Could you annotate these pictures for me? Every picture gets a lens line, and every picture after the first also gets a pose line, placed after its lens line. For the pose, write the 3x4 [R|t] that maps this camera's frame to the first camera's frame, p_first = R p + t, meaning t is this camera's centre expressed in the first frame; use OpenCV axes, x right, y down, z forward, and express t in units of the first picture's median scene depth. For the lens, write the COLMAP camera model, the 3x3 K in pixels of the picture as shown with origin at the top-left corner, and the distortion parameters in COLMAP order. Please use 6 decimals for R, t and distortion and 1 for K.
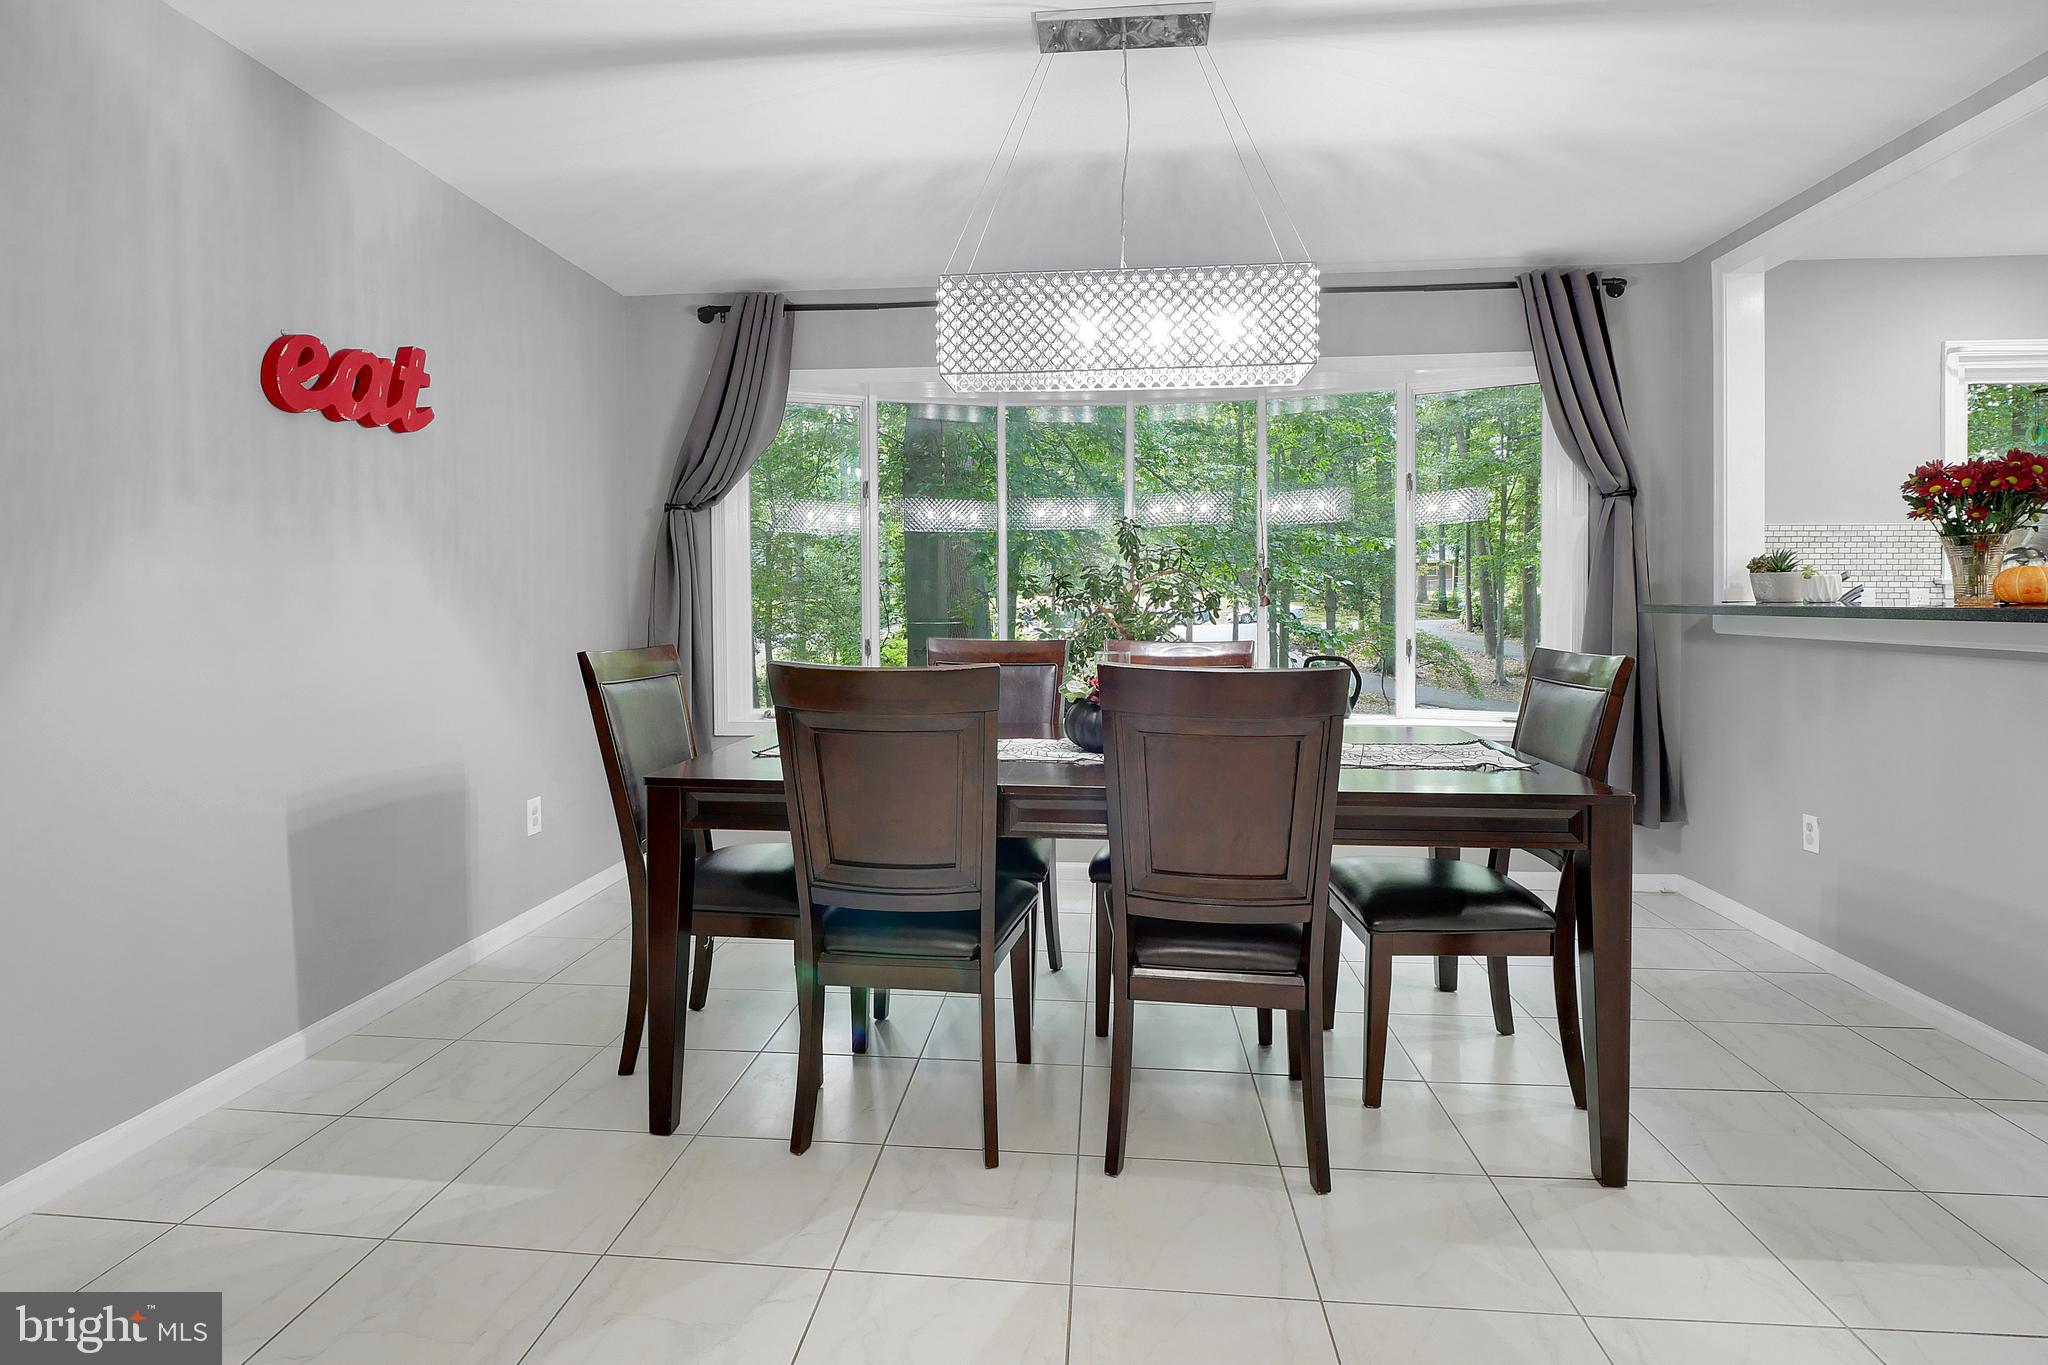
lens RADIAL K [[1015.8, 0, 1016.3], [0, 1015.8, 602.3], [0, 0, 1]] dist [-0.005957, -0.003198]
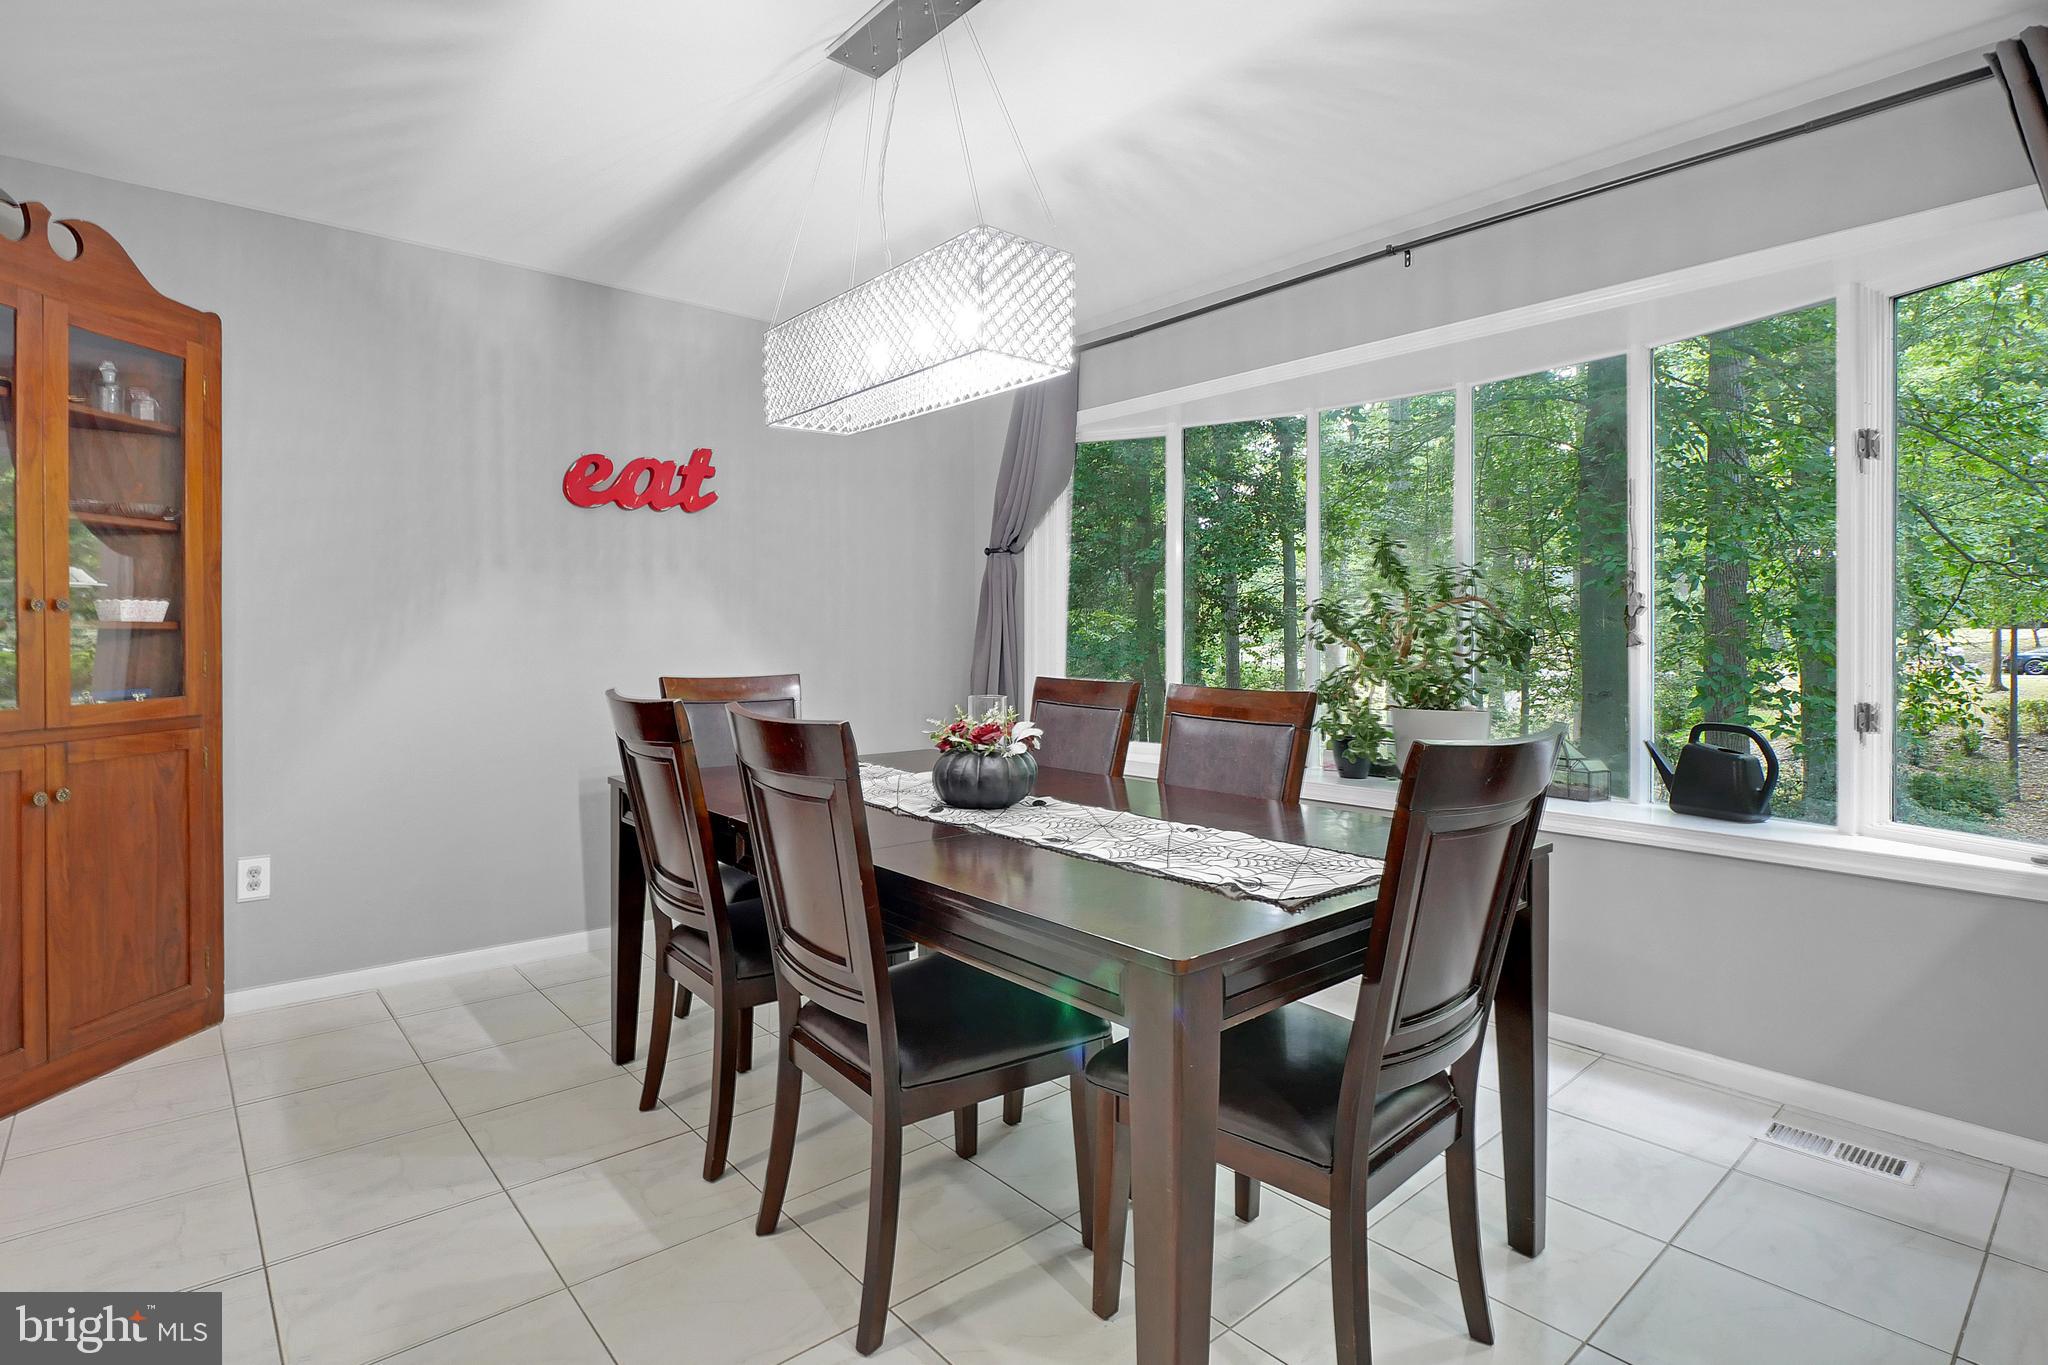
lens RADIAL K [[1015.8, 0, 1027.0], [0, 1015.8, 635.5], [0, 0, 1]] dist [-0.005957, -0.003198]
pose [[0.722668, 0.005968, -0.691169, 0.758730], [-0.004552, 0.999982, 0.003875, -0.011247], [0.691180, 0.000346, 0.722682, 0.379136]]
